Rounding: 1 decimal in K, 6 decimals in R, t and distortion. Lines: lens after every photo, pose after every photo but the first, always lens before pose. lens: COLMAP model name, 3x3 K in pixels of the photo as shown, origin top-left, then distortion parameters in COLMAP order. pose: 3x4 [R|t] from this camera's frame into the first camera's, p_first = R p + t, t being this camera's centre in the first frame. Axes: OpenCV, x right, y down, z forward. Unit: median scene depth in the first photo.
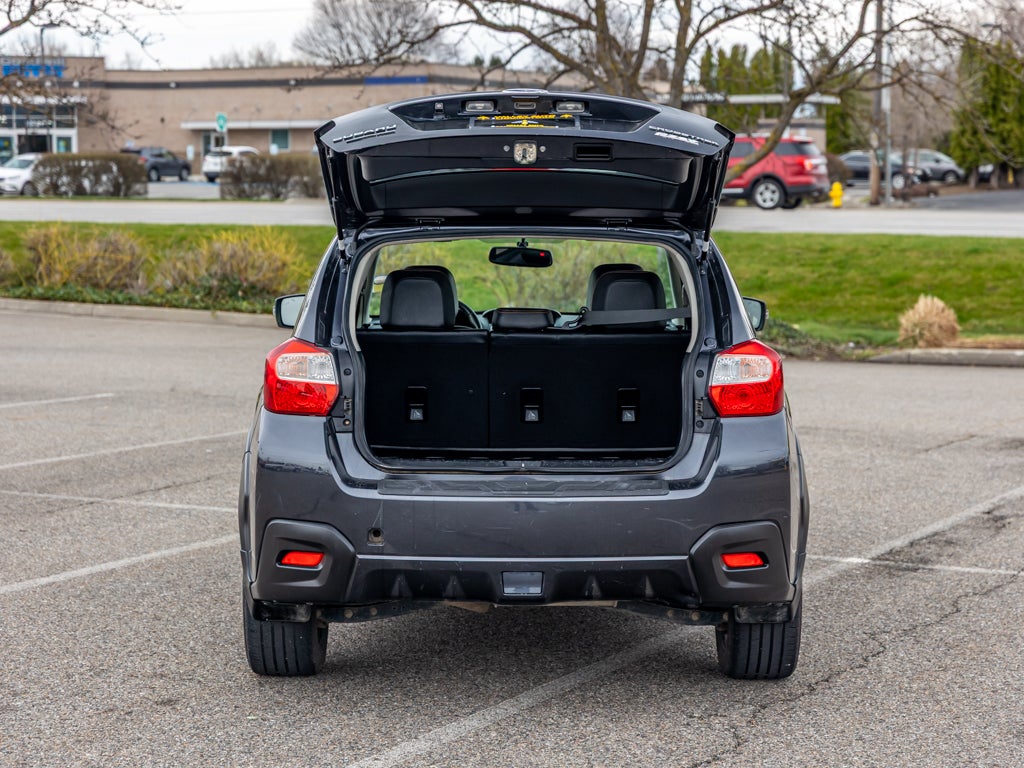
lens RADIAL K [[2271.2, 0, 512.0], [0, 2271.2, 384.0], [0, 0, 1]] dist [0.055516, 0.192122]
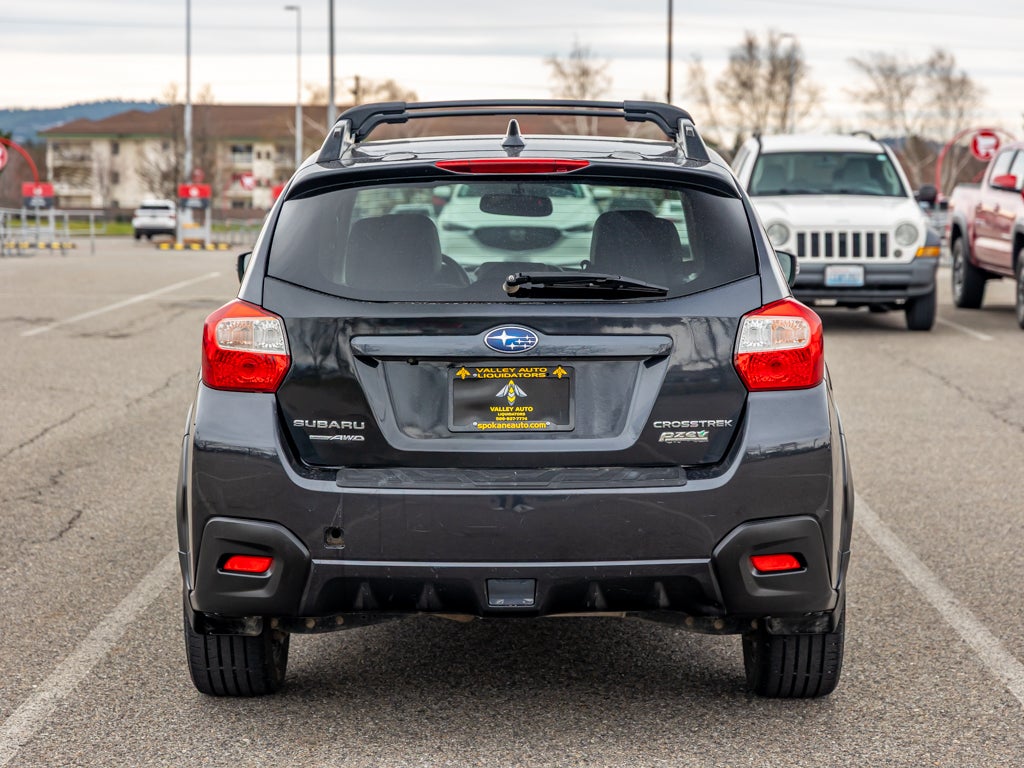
lens RADIAL K [[2271.2, 0, 512.0], [0, 2271.2, 384.0], [0, 0, 1]] dist [0.055516, 0.192122]
pose [[0.999951, -0.005353, -0.008361, 0.011854], [0.005511, 0.999803, 0.019070, -0.004467], [0.008257, -0.019115, 0.999783, 0.164087]]
